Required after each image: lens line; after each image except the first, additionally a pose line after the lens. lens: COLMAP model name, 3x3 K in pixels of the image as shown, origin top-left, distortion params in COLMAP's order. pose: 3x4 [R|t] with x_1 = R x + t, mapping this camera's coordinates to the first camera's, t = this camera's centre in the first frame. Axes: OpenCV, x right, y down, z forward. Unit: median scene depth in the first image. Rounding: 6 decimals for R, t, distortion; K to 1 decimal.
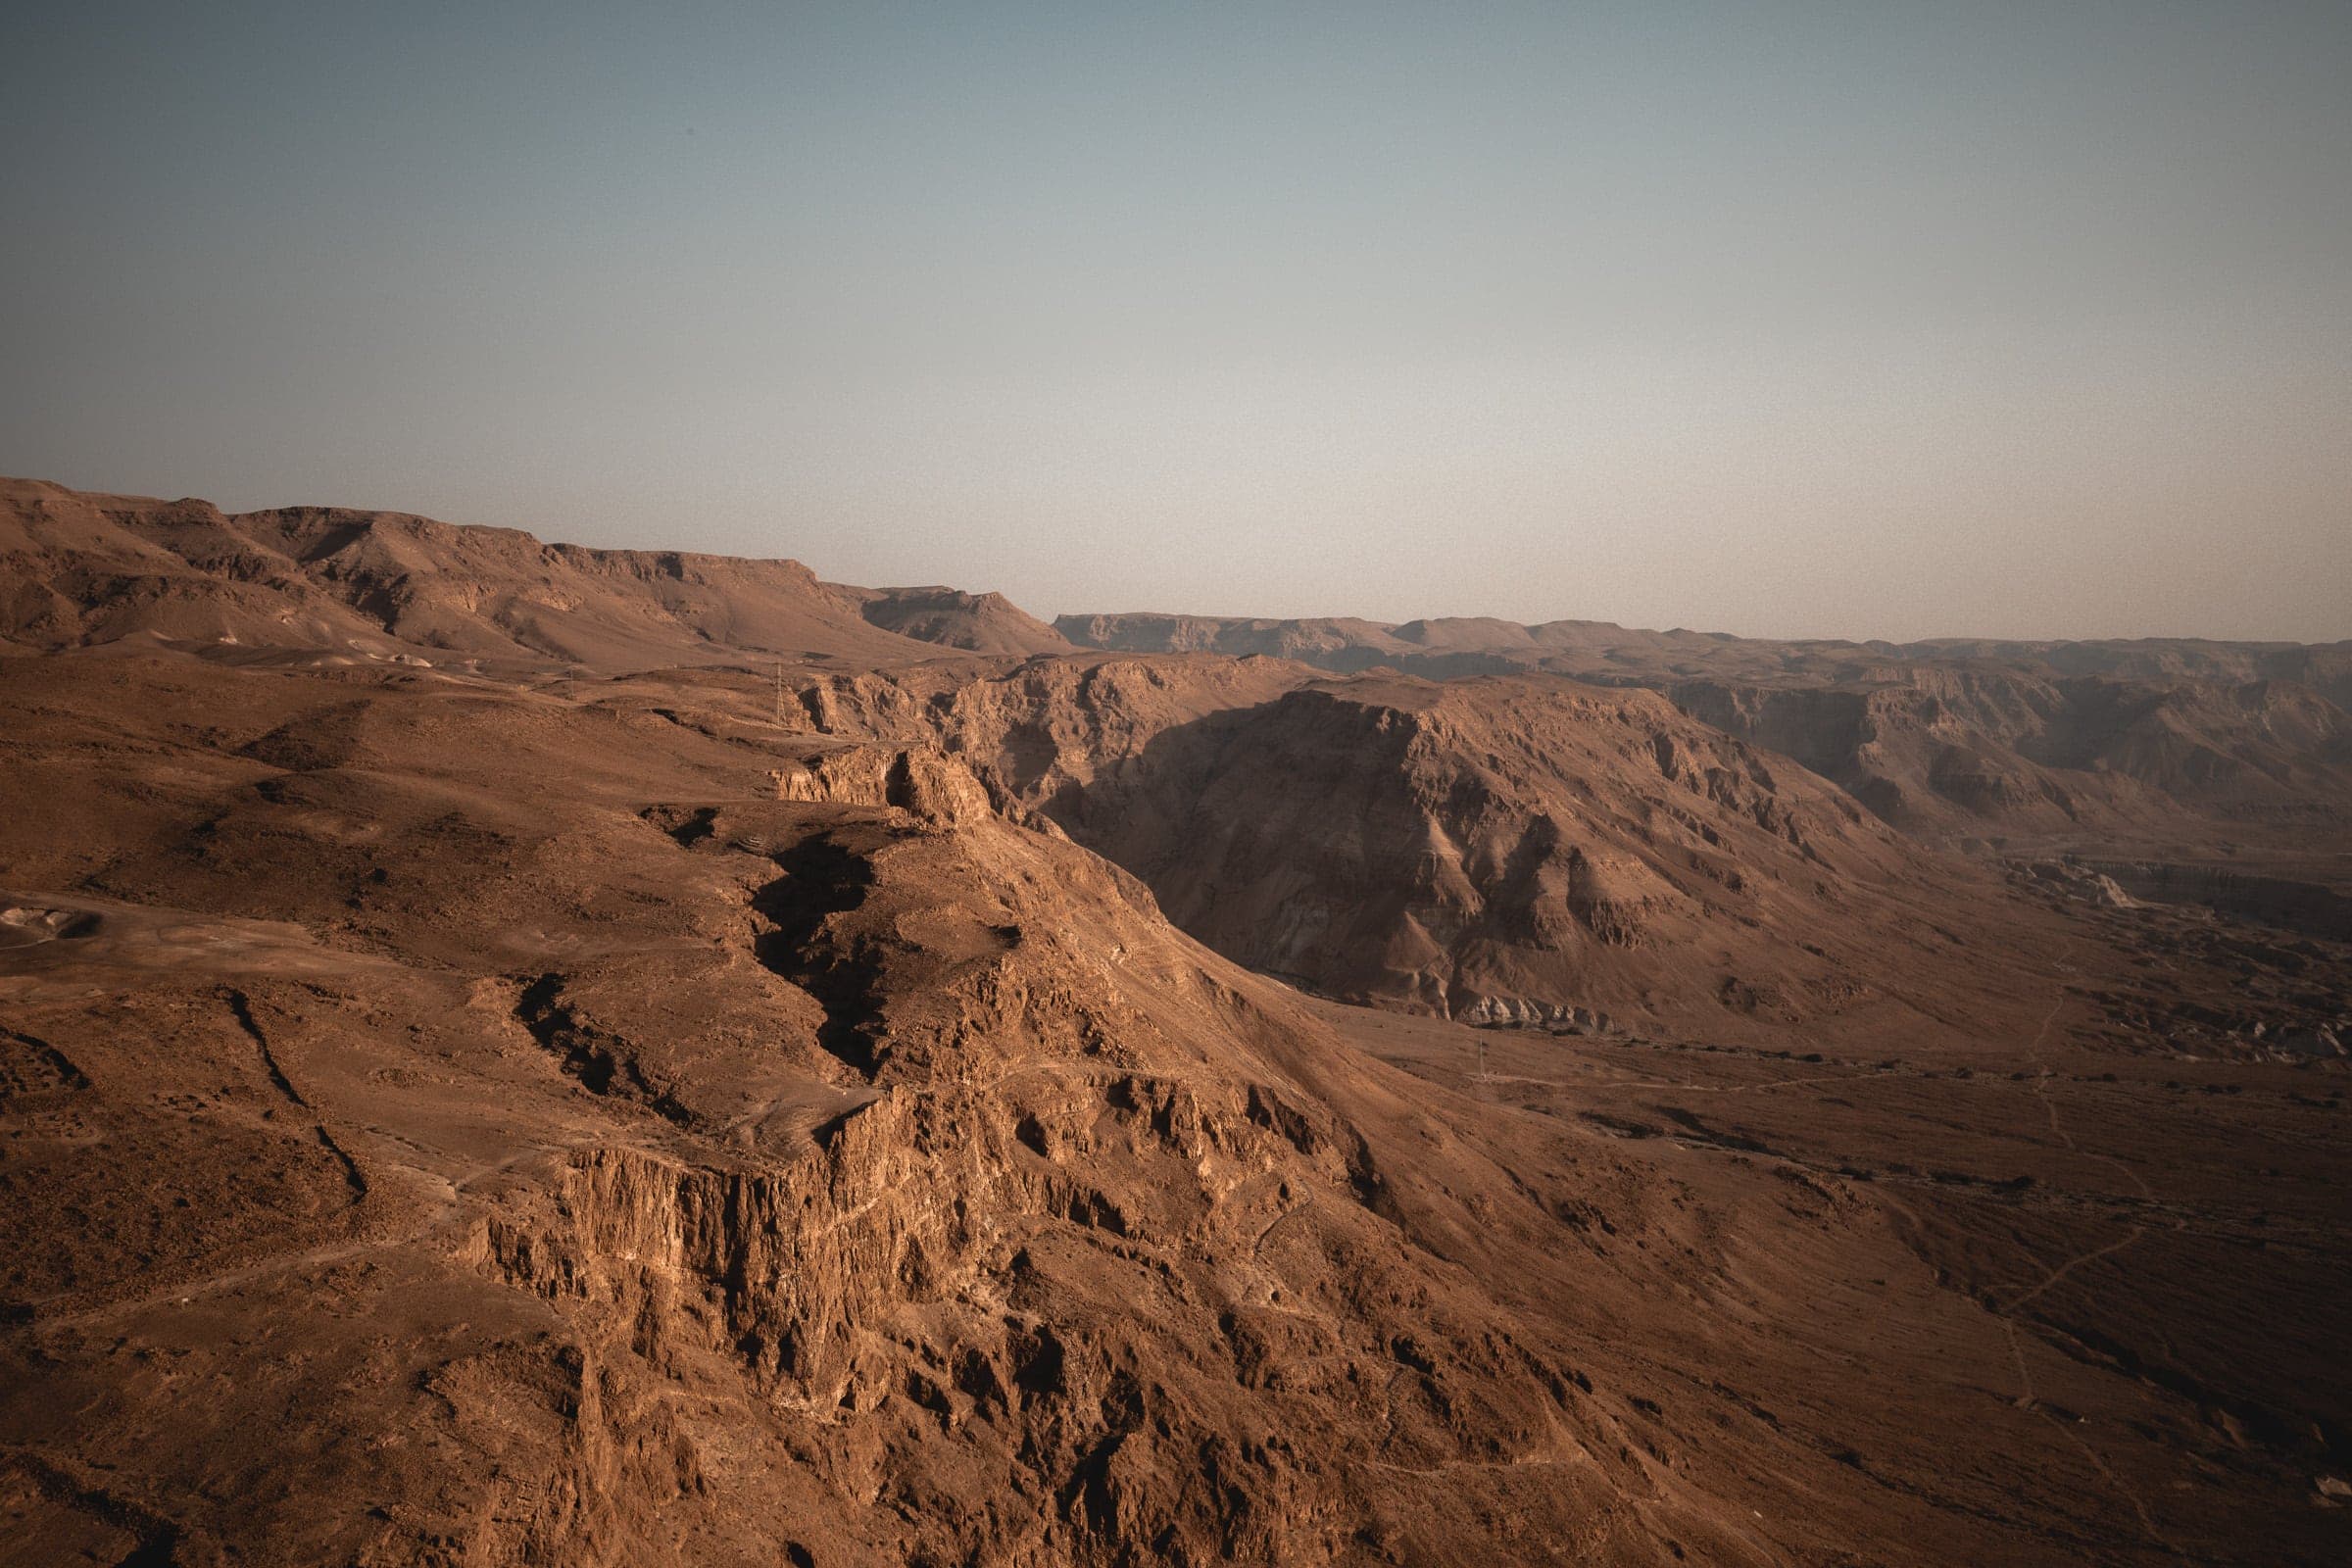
lens RADIAL K [[2804.6, 0, 1175.5], [0, 2804.6, 785.7], [0, 0, 1]] dist [0.059169, 0.000000]
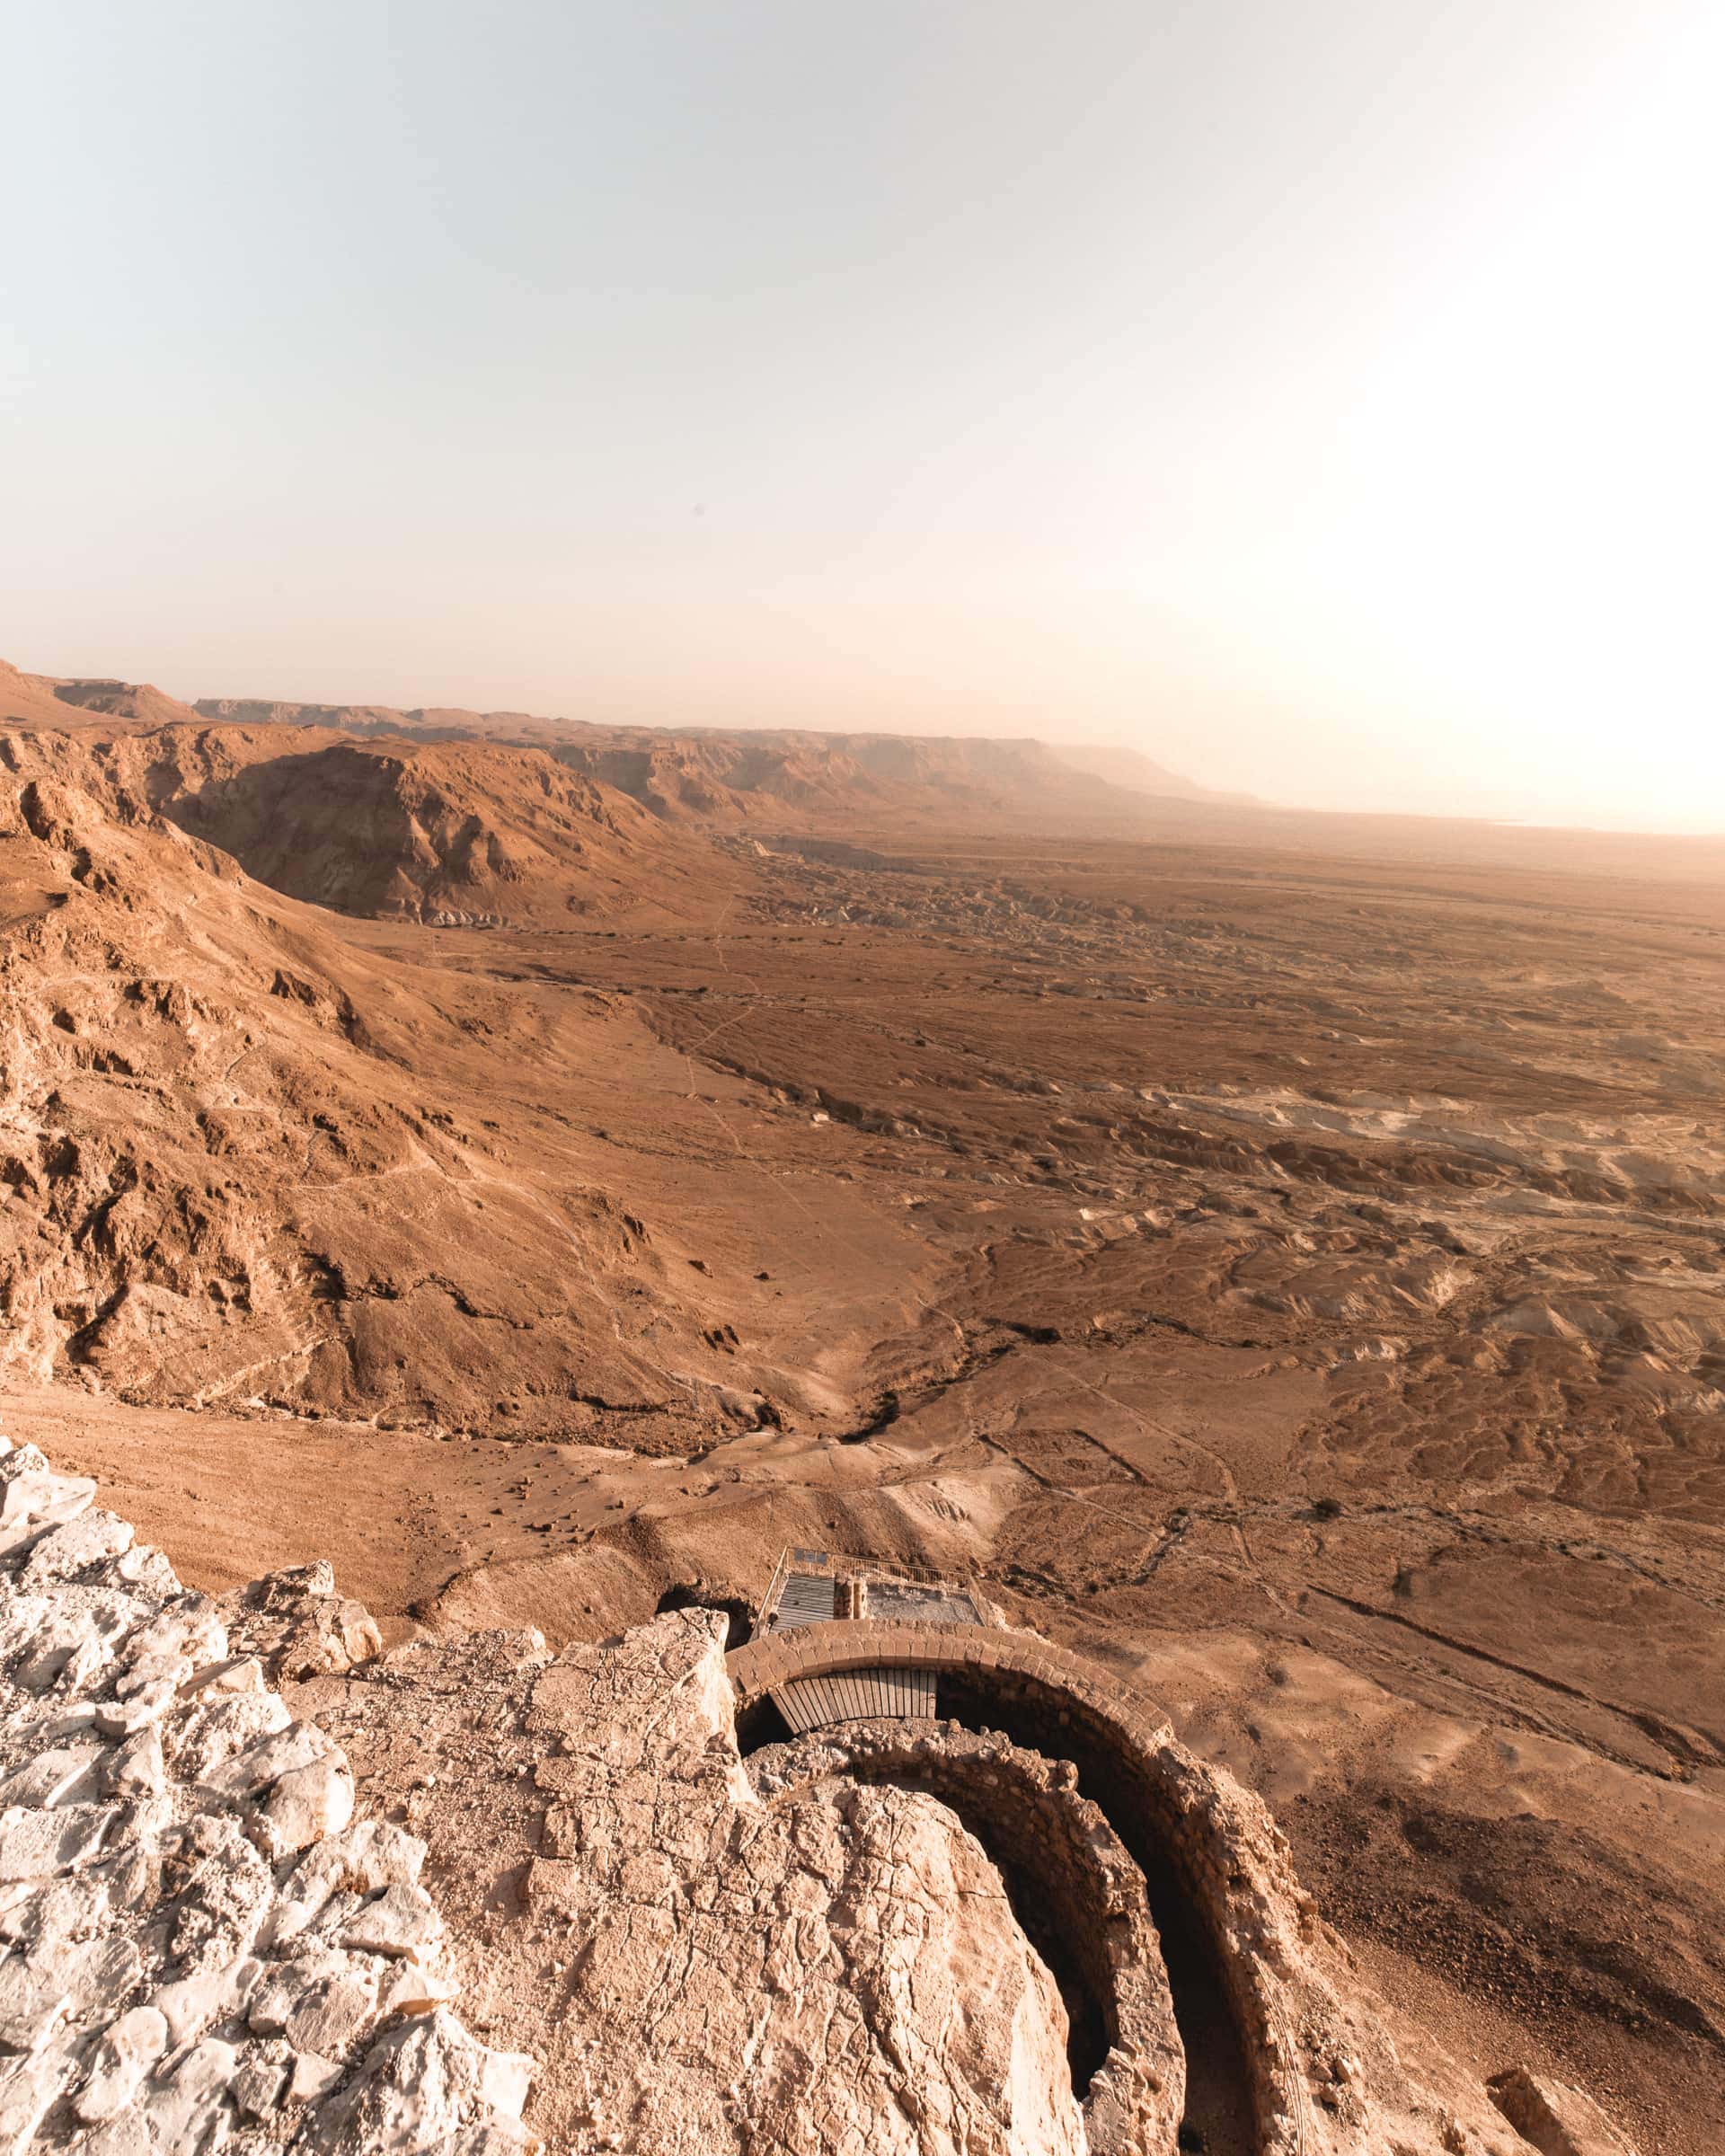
lens RADIAL K [[1626.3, 0, 863.2], [0, 1626.3, 1075.8], [0, 0, 1]] dist [0.002078, -0.003615]
pose [[0.853346, -0.077587, 0.515539, -0.216679], [0.001558, 0.989239, 0.146299, 0.023028], [-0.521342, -0.124041, 0.844284, -0.101388]]
